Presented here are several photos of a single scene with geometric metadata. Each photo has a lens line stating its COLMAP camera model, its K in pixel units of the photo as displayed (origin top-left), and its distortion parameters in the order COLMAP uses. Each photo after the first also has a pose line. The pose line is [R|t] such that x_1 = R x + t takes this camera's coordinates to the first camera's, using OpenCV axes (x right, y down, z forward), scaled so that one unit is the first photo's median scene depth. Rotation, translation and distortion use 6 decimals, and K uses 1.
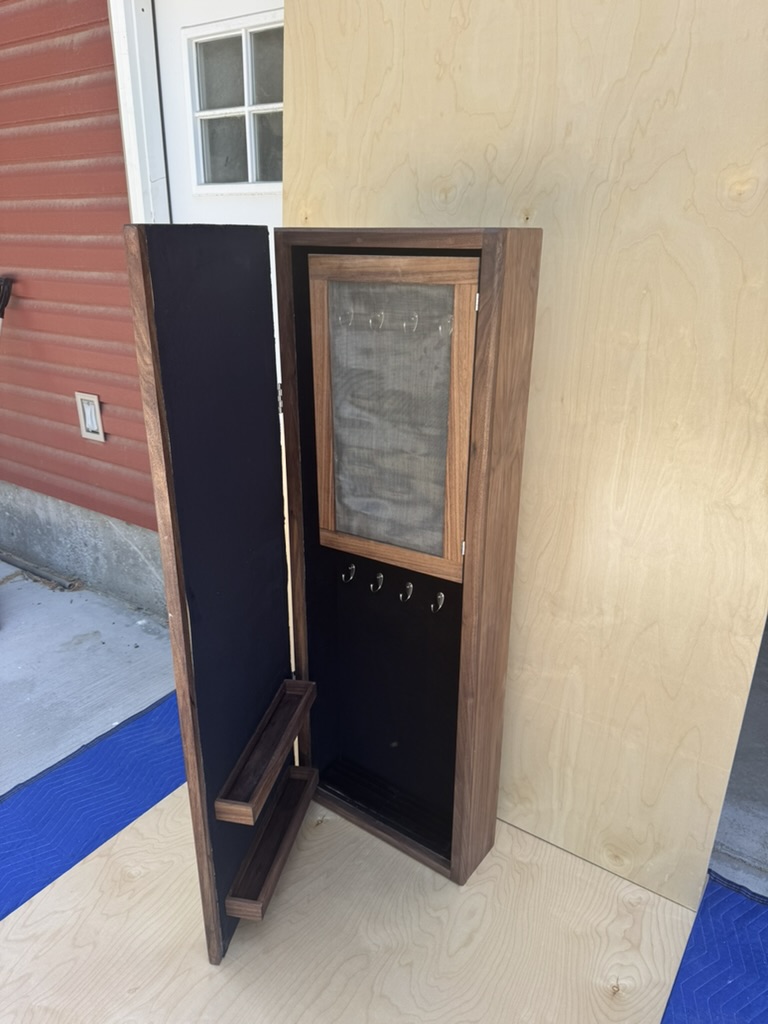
lens RADIAL K [[729.4, 0, 383.2], [0, 729.4, 513.3], [0, 0, 1]] dist [0.022681, -0.014162]
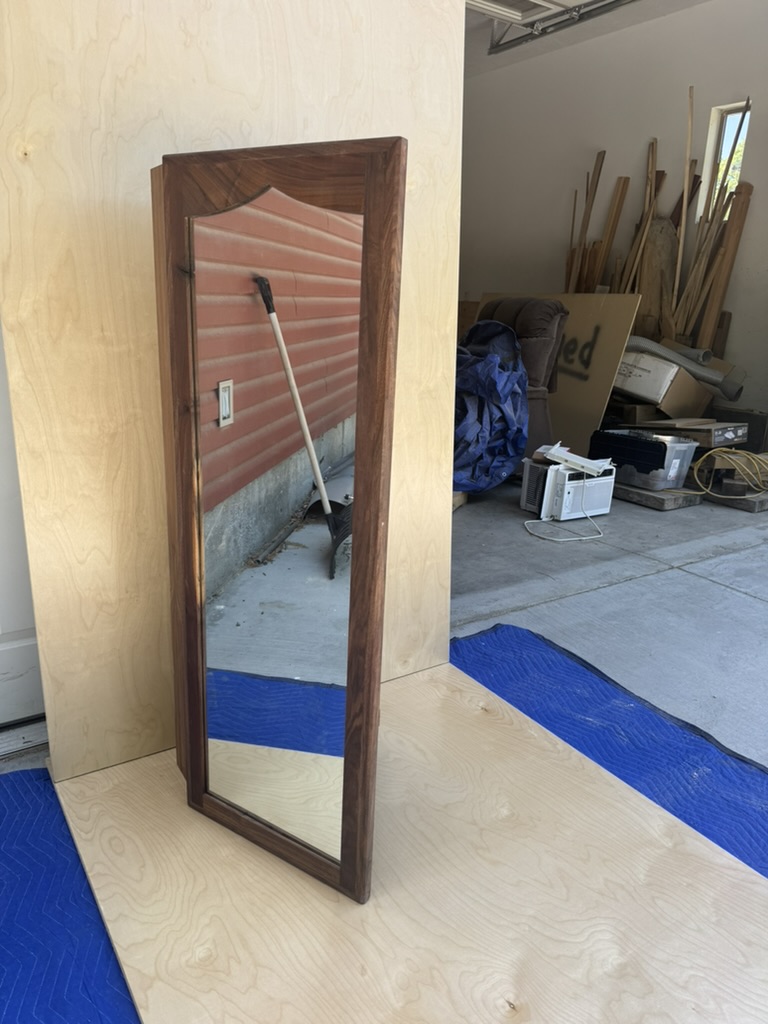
lens RADIAL K [[729.4, 0, 382.0], [0, 729.4, 511.4], [0, 0, 1]] dist [0.022681, -0.014162]
pose [[0.371517, -0.255514, 0.892573, -0.916157], [0.296096, 0.943789, 0.146931, -0.023601], [-0.879944, 0.209700, 0.426291, 0.419388]]
